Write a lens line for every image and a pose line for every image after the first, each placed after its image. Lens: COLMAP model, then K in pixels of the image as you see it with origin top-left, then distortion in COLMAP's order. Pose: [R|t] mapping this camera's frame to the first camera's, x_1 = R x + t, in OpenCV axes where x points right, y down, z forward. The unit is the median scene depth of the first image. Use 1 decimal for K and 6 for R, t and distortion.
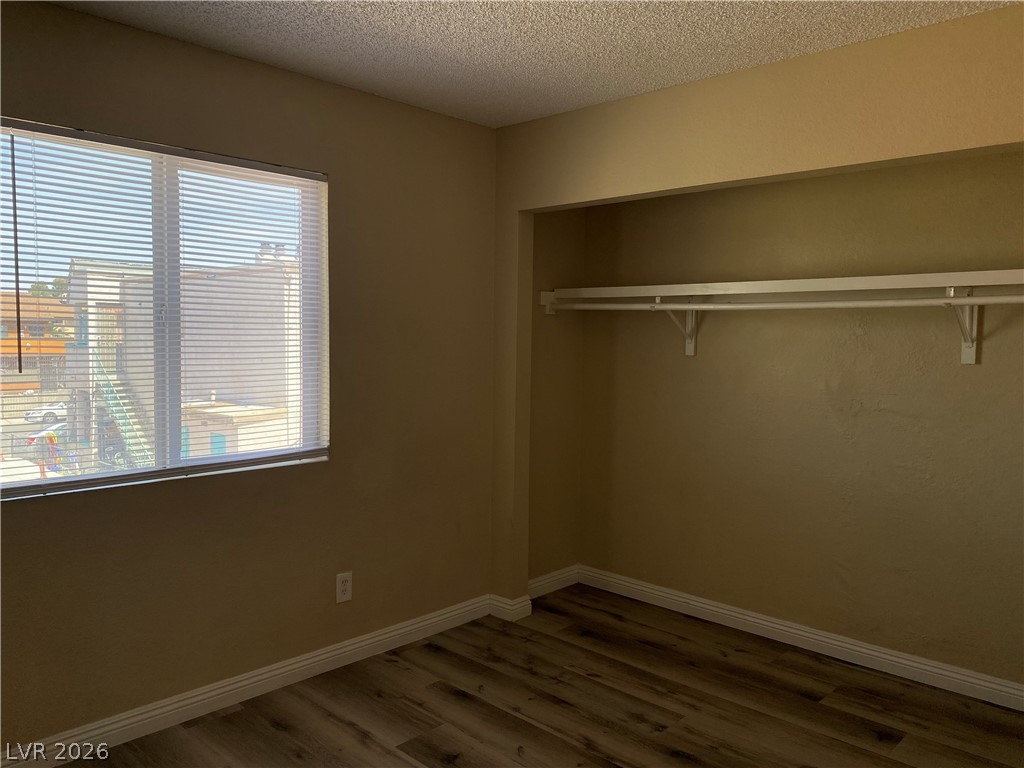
lens RADIAL K [[799.5, 0, 512.0], [0, 799.5, 384.0], [0, 0, 1]] dist [0.045750, 0.000918]
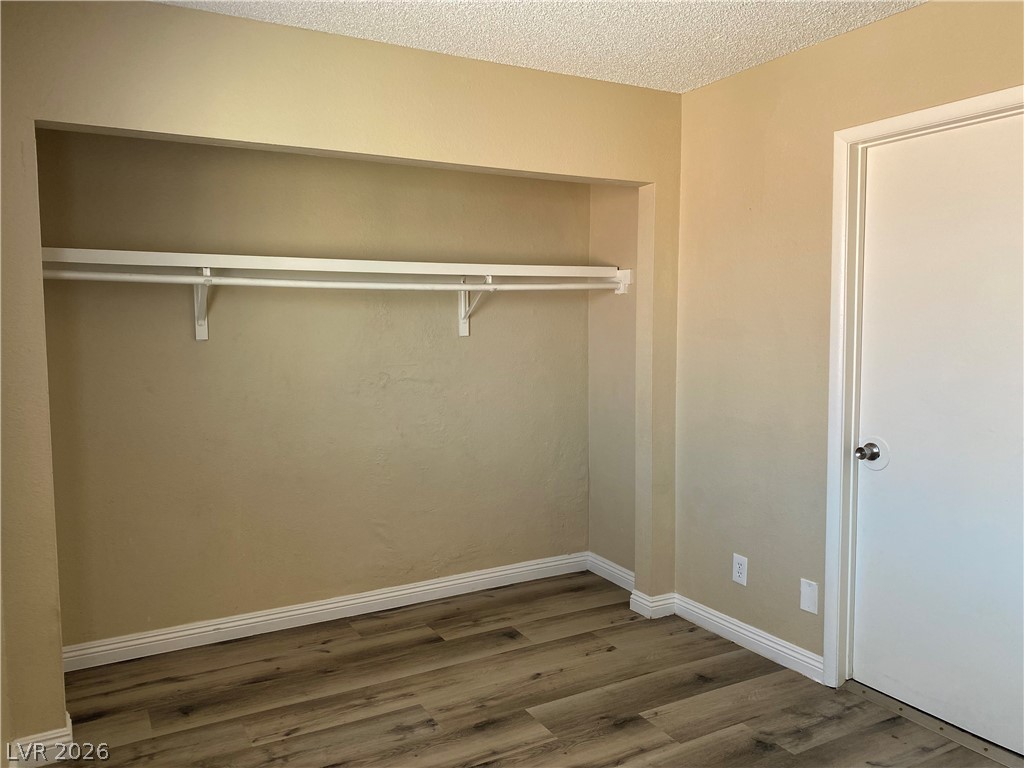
lens RADIAL K [[799.5, 0, 512.0], [0, 799.5, 384.0], [0, 0, 1]] dist [0.045750, 0.000918]
pose [[0.294190, -0.092554, 0.951255, -0.568364], [0.063875, 0.994979, 0.077054, -0.038694], [-0.953610, 0.038093, 0.298624, 0.513313]]
